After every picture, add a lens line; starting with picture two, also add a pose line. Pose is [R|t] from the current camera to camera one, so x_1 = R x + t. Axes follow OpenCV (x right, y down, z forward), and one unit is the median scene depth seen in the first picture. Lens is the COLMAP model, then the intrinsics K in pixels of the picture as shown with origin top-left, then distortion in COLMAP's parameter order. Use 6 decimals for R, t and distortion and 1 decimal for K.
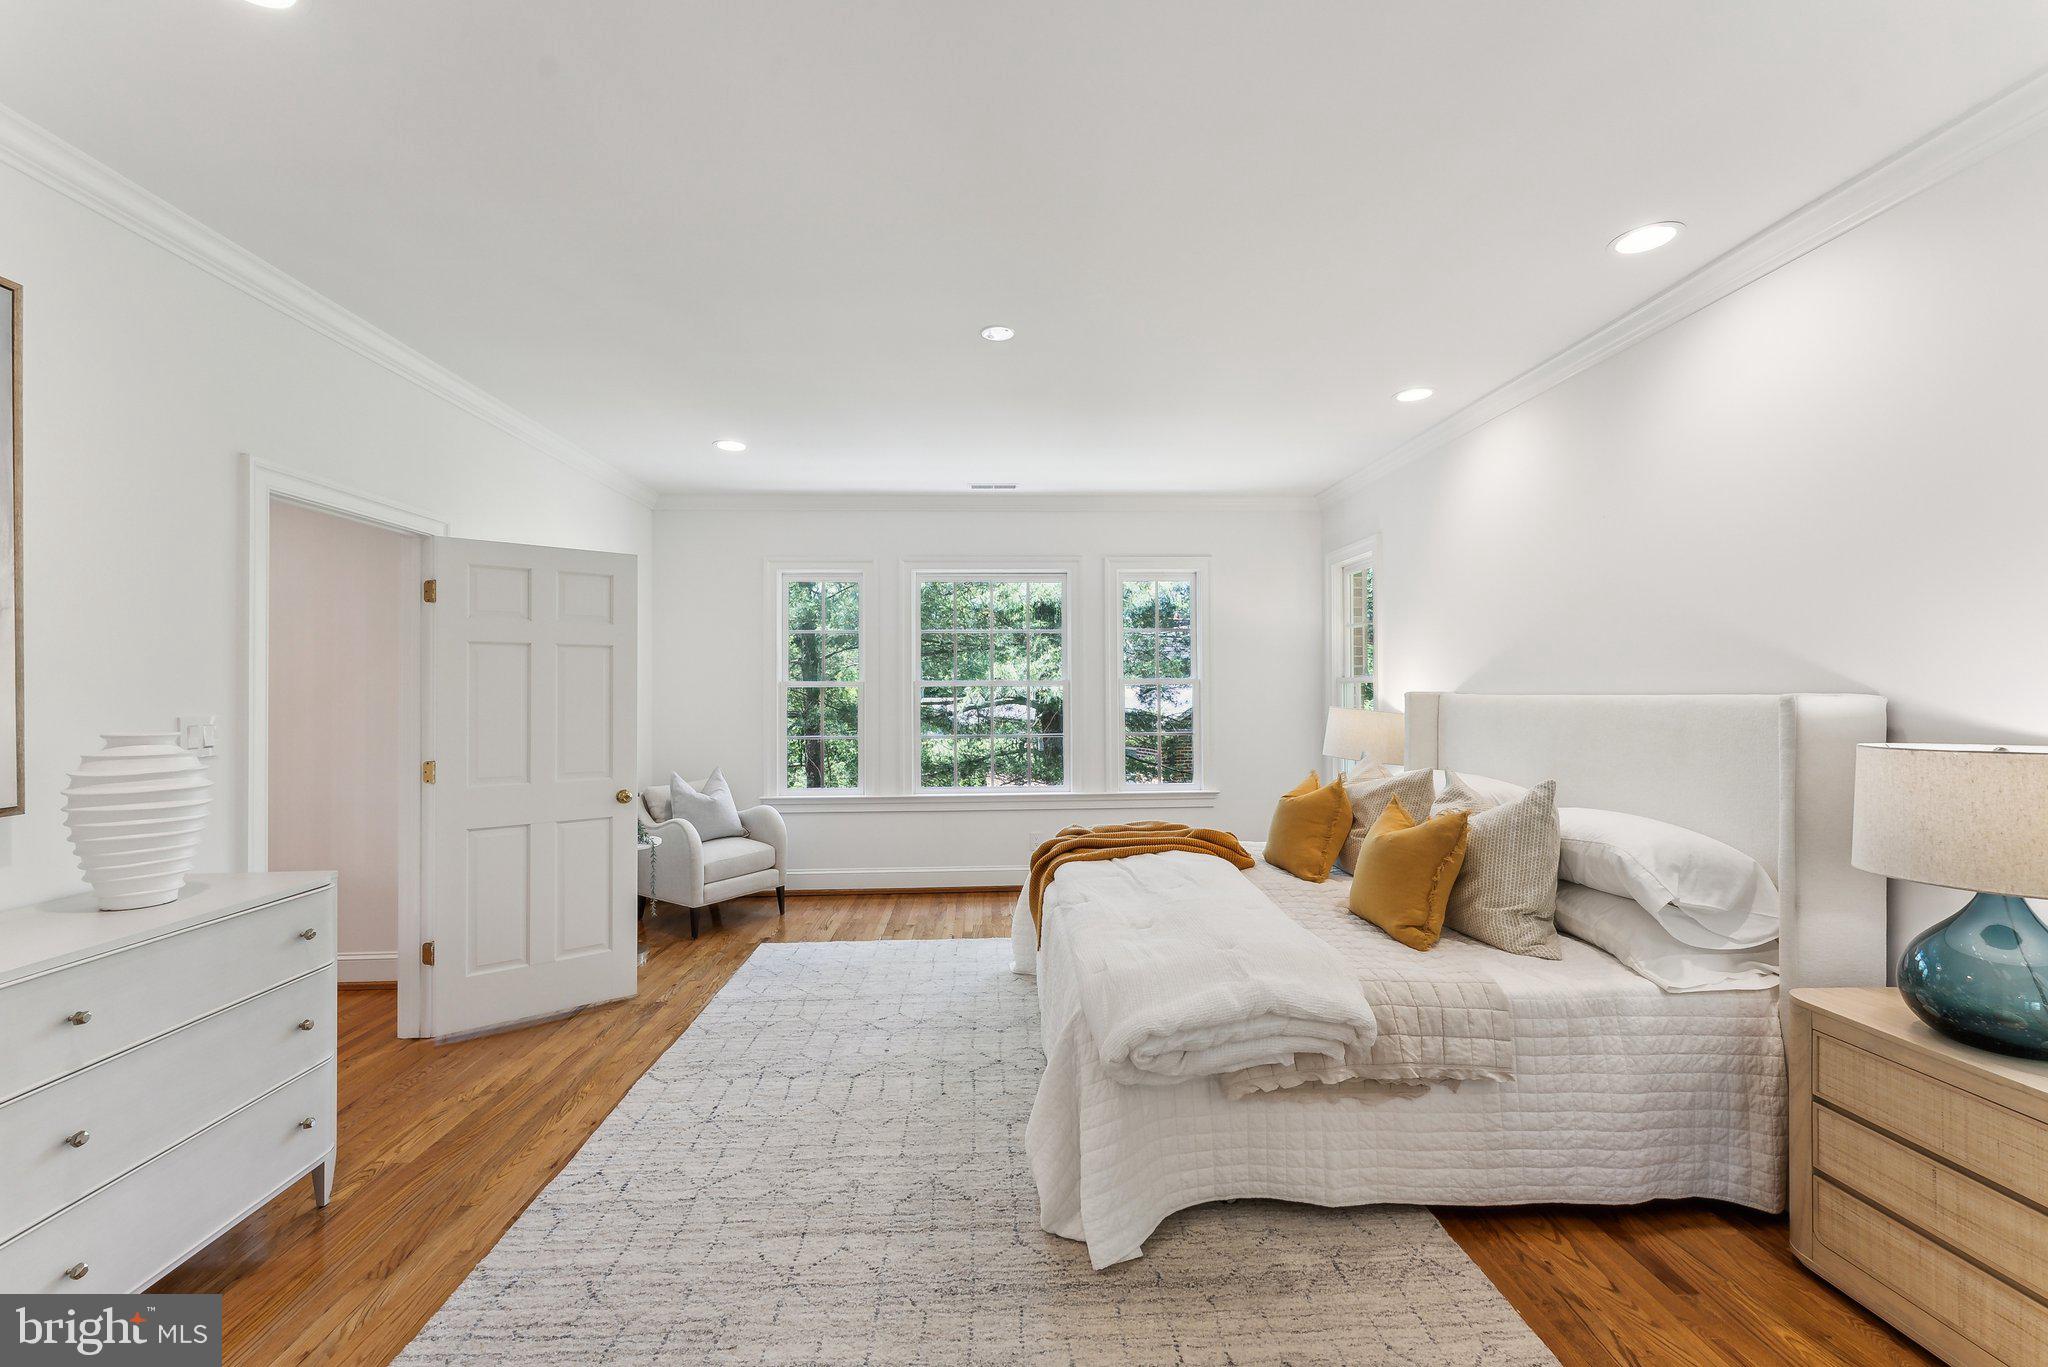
lens RADIAL K [[838.0, 0, 1010.1], [0, 838.0, 693.8], [0, 0, 1]] dist [0.004389, 0.000129]
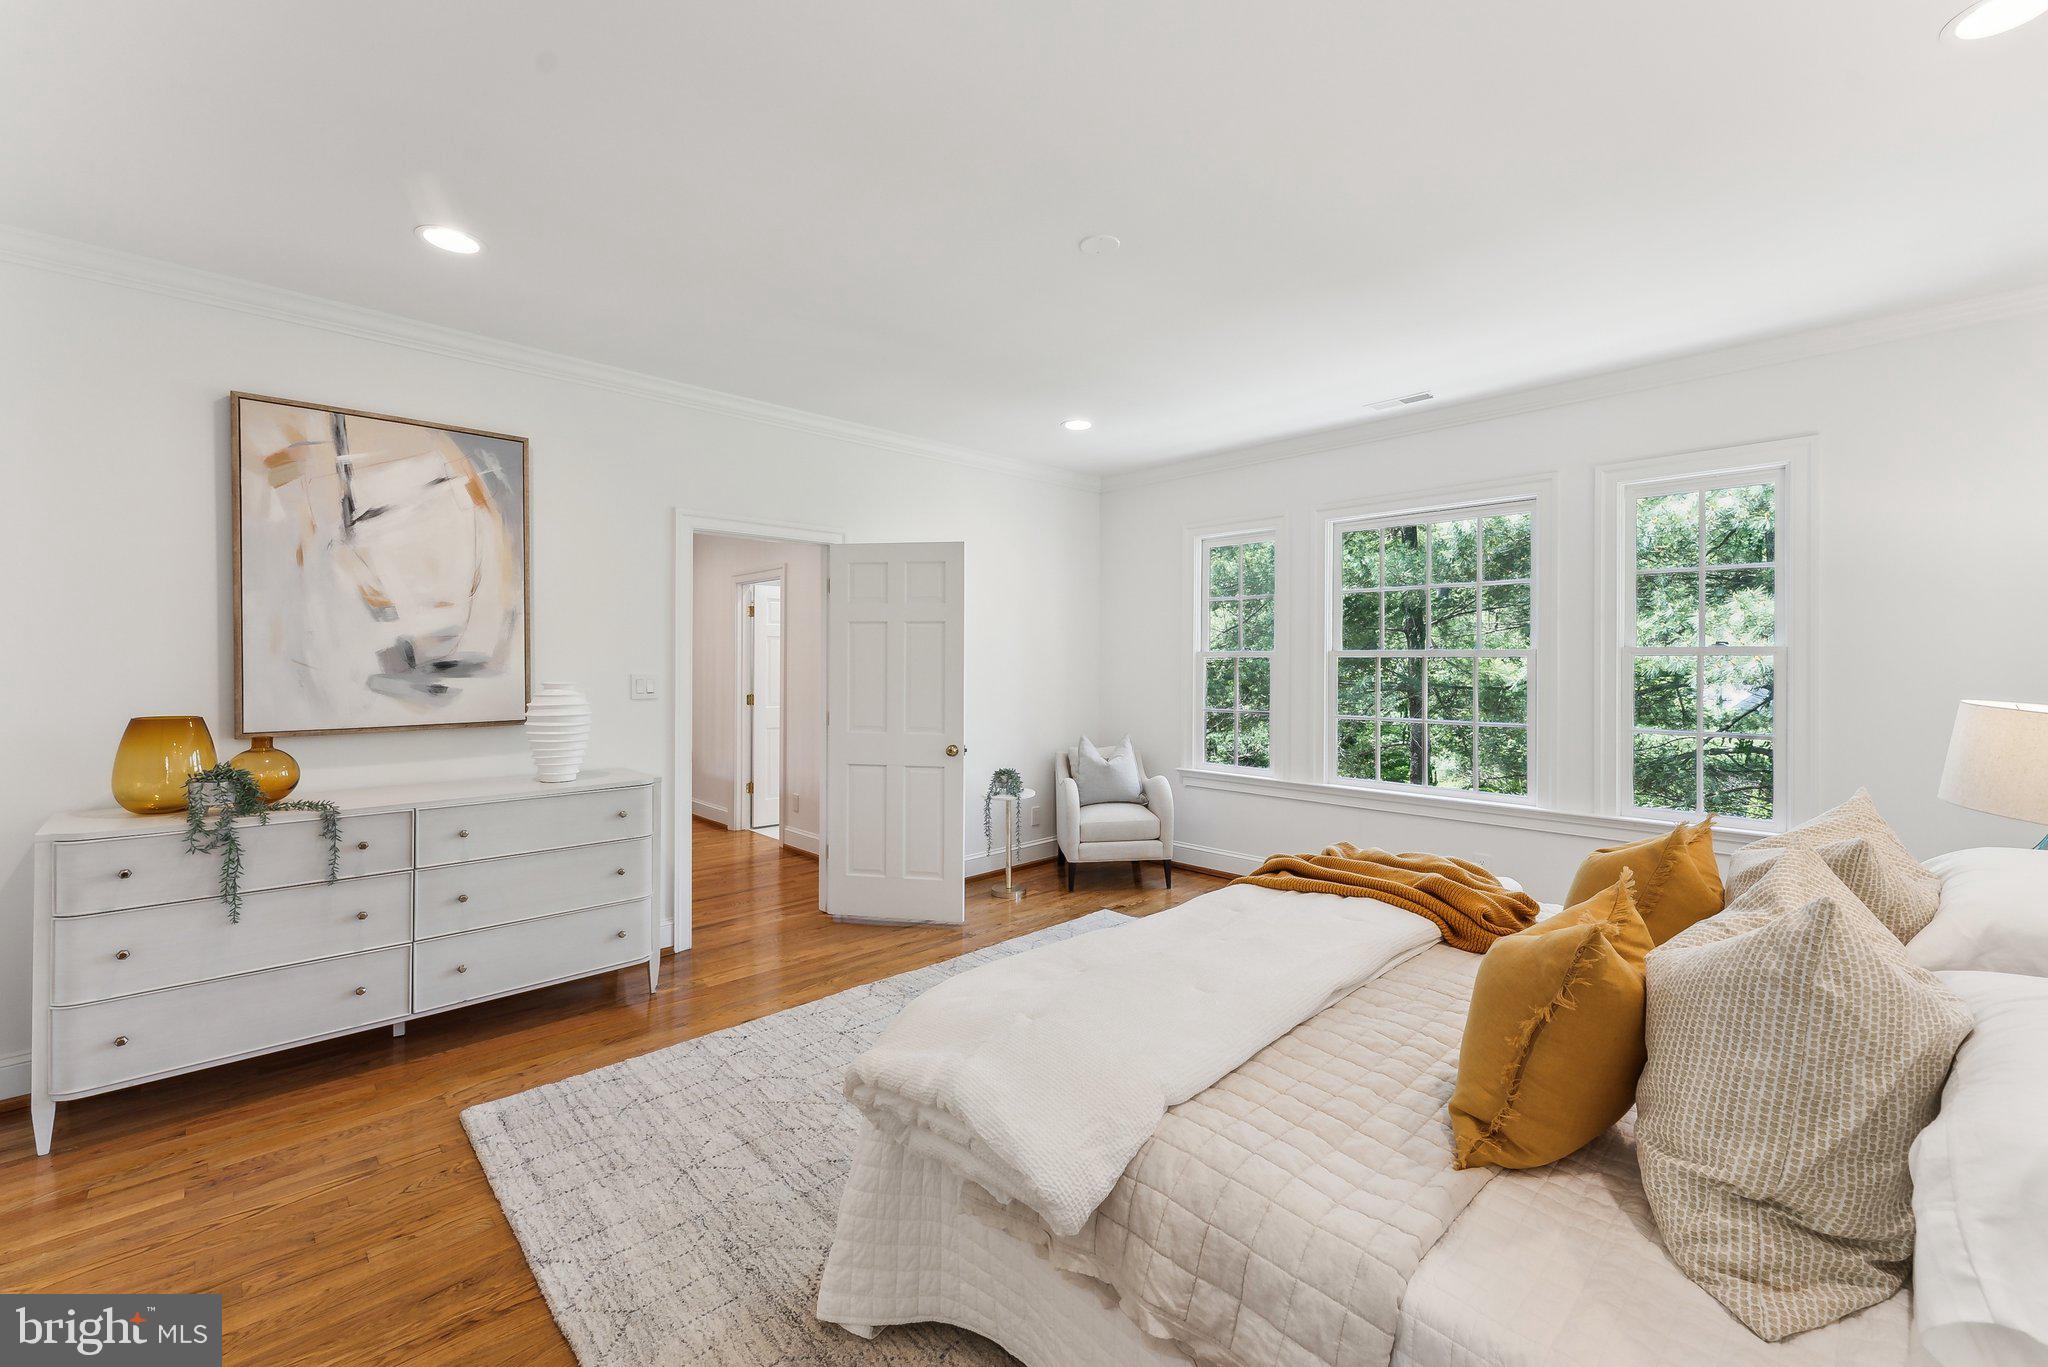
lens RADIAL K [[838.0, 0, 1018.7], [0, 838.0, 667.2], [0, 0, 1]] dist [0.004389, 0.000129]
pose [[0.659632, 0.014212, -0.751454, 0.508587], [-0.009704, 0.999899, 0.010392, -0.006446], [0.751526, 0.000437, 0.659703, 0.324169]]
